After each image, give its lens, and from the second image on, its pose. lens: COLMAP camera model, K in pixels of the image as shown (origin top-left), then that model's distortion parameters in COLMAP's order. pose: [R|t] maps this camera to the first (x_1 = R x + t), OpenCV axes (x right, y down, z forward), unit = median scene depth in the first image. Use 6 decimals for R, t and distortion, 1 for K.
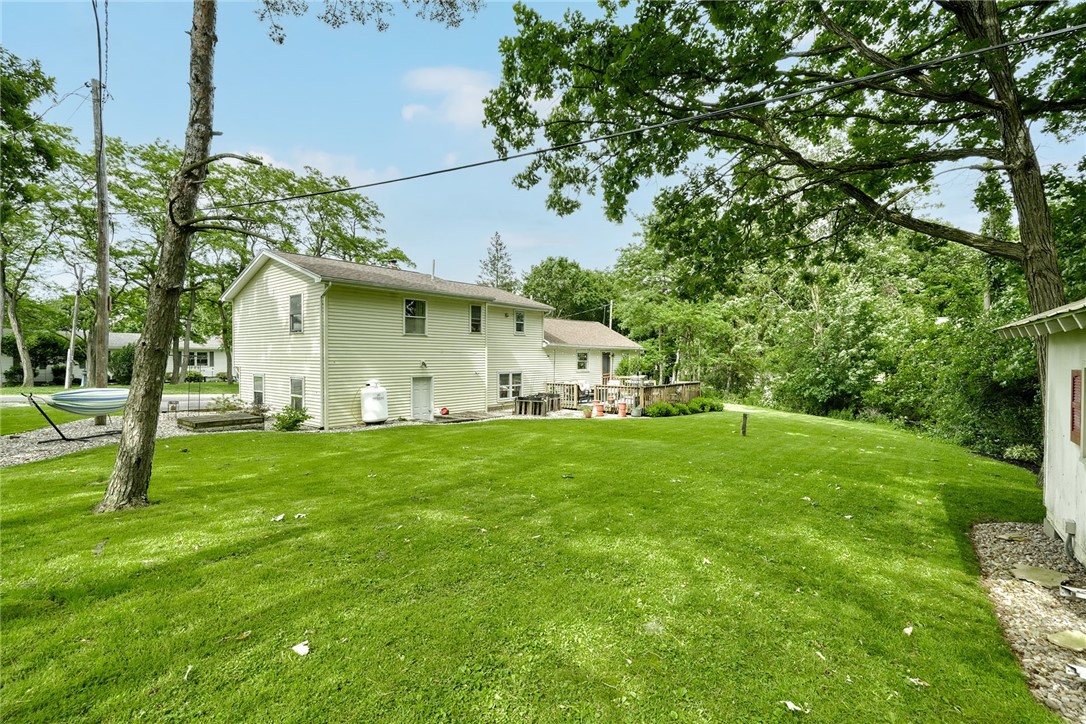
lens RADIAL K [[495.8, 0, 540.2], [0, 495.8, 358.6], [0, 0, 1]] dist [-0.003853, 0.003995]
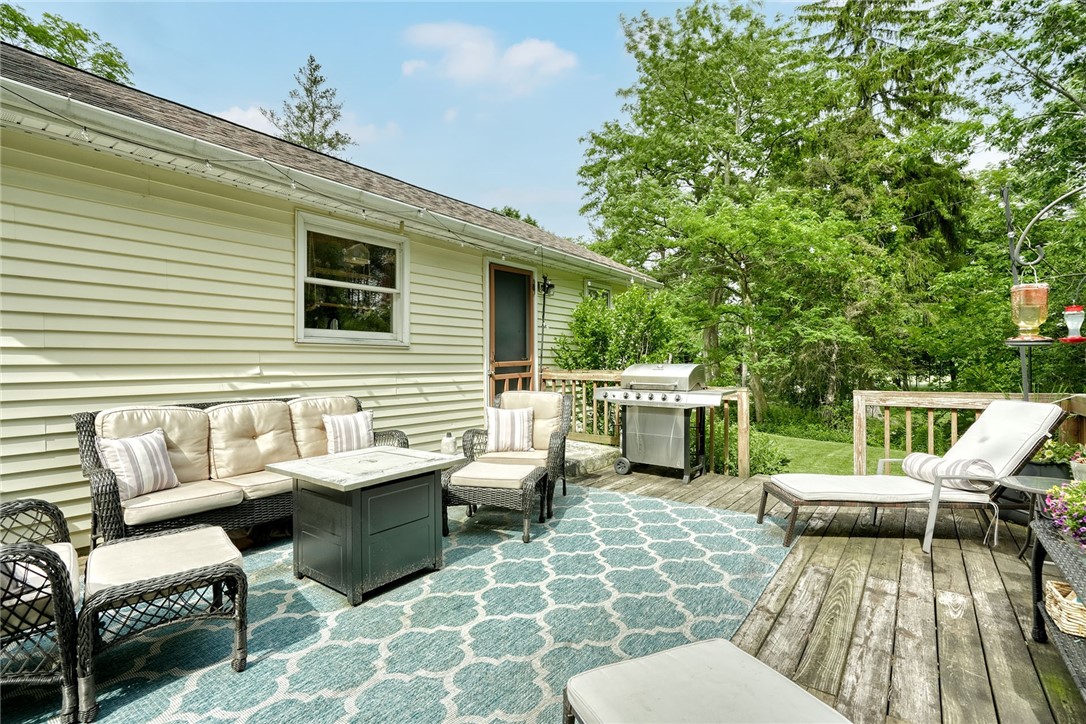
lens RADIAL K [[495.8, 0, 542.8], [0, 495.8, 362.3], [0, 0, 1]] dist [-0.003853, 0.003995]
pose [[0.998890, -0.012016, 0.045555, 0.175411], [0.012300, 0.999907, -0.005963, 0.041788], [-0.045479, 0.006517, 0.998944, 0.990562]]
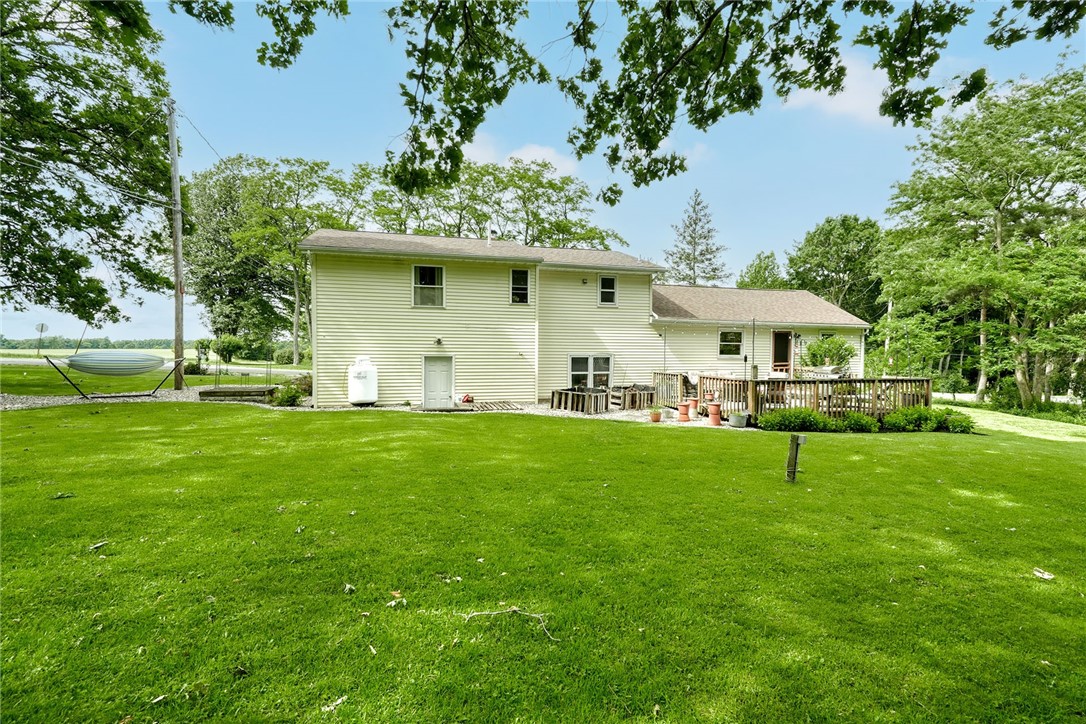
lens RADIAL K [[495.8, 0, 541.7], [0, 495.8, 367.3], [0, 0, 1]] dist [-0.003853, 0.003995]
pose [[0.817667, 0.022675, -0.575245, 0.327750], [-0.005731, 0.999495, 0.031252, 0.022759], [0.575663, -0.022256, 0.817384, 0.327408]]
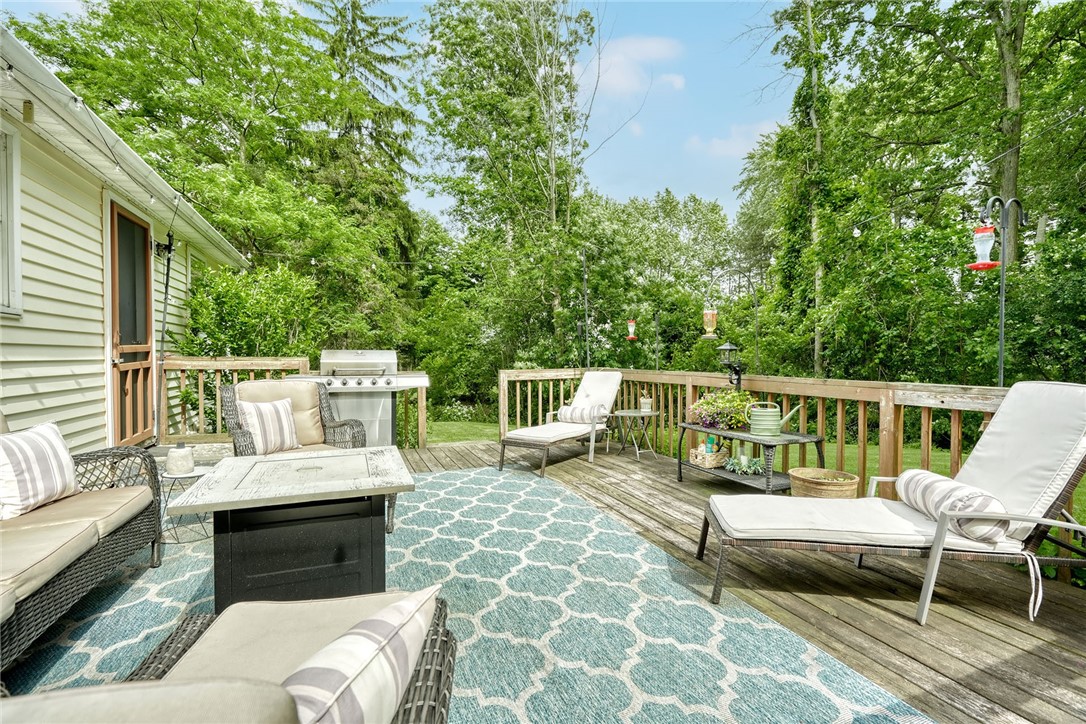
lens RADIAL K [[495.8, 0, 512.7], [0, 495.8, 361.0], [0, 0, 1]] dist [-0.003853, 0.003995]
pose [[0.502521, -0.018616, 0.864365, 0.070217], [0.007990, 0.999825, 0.016889, 0.043743], [-0.864528, -0.001581, 0.502582, 1.039300]]
